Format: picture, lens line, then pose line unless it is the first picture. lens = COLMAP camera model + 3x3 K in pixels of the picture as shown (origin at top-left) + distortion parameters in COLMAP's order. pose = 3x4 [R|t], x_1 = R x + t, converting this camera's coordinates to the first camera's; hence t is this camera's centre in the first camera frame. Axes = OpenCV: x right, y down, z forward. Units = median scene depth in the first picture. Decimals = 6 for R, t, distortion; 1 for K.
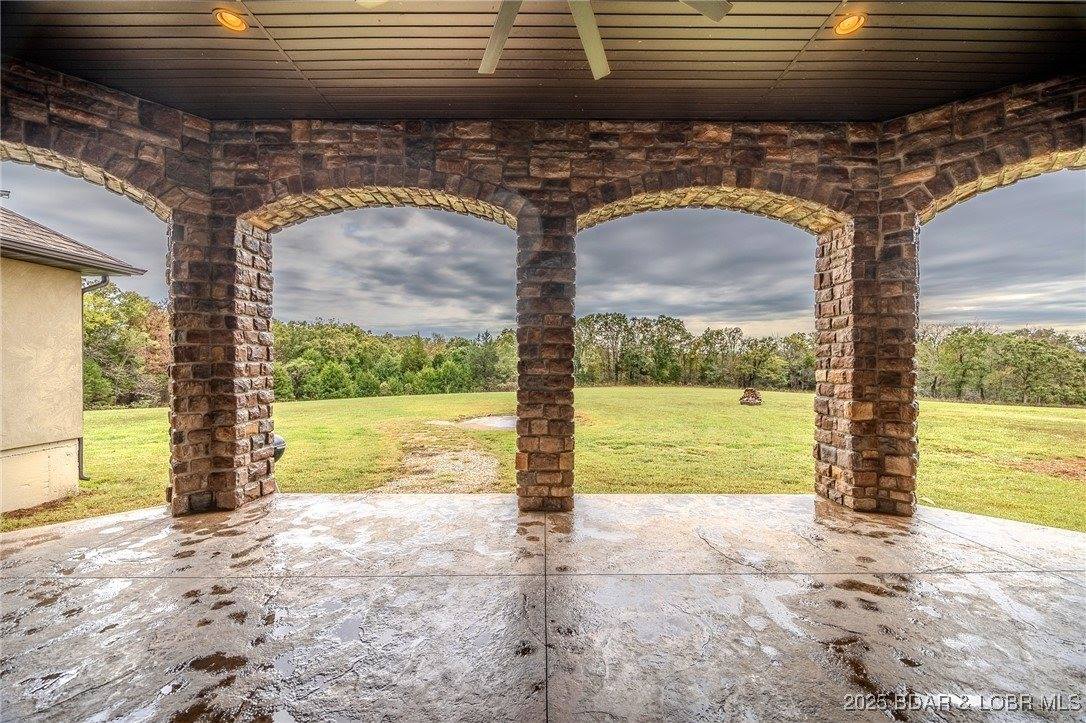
lens RADIAL K [[412.4, 0, 544.7], [0, 412.4, 365.2], [0, 0, 1]] dist [-0.010787, 0.000720]
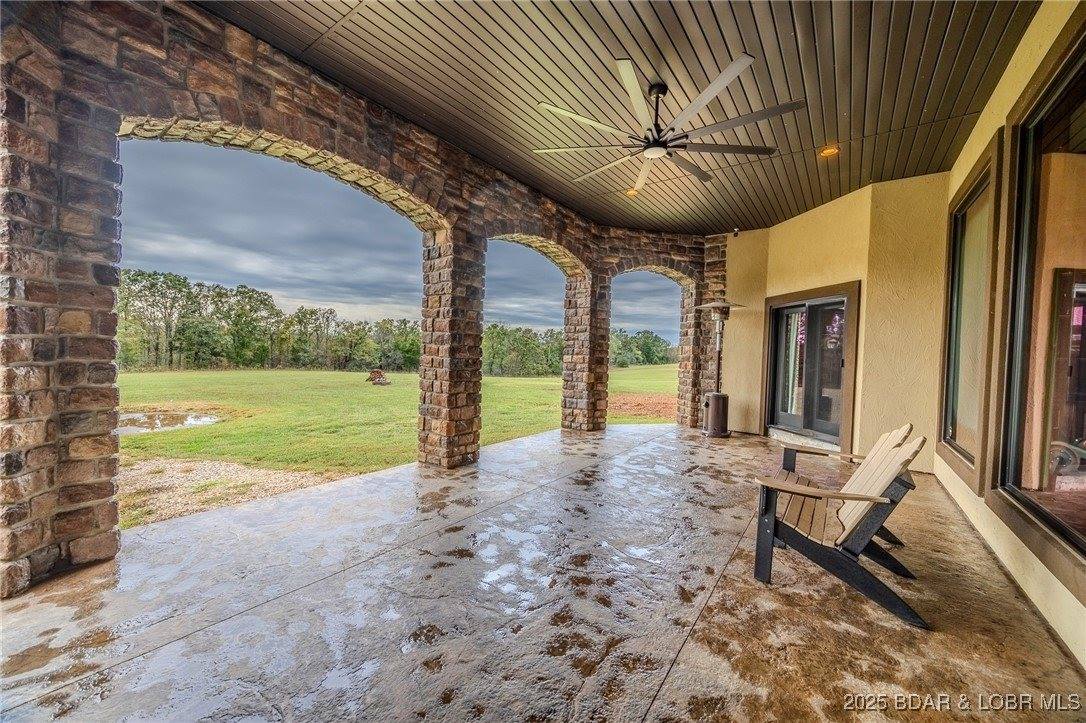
lens RADIAL K [[412.4, 0, 550.8], [0, 412.4, 362.8], [0, 0, 1]] dist [-0.010787, 0.000720]
pose [[0.584788, -0.005564, 0.811167, -0.865265], [-0.025246, 0.999367, 0.025055, 0.000451], [-0.810793, -0.035131, 0.584278, 0.045212]]
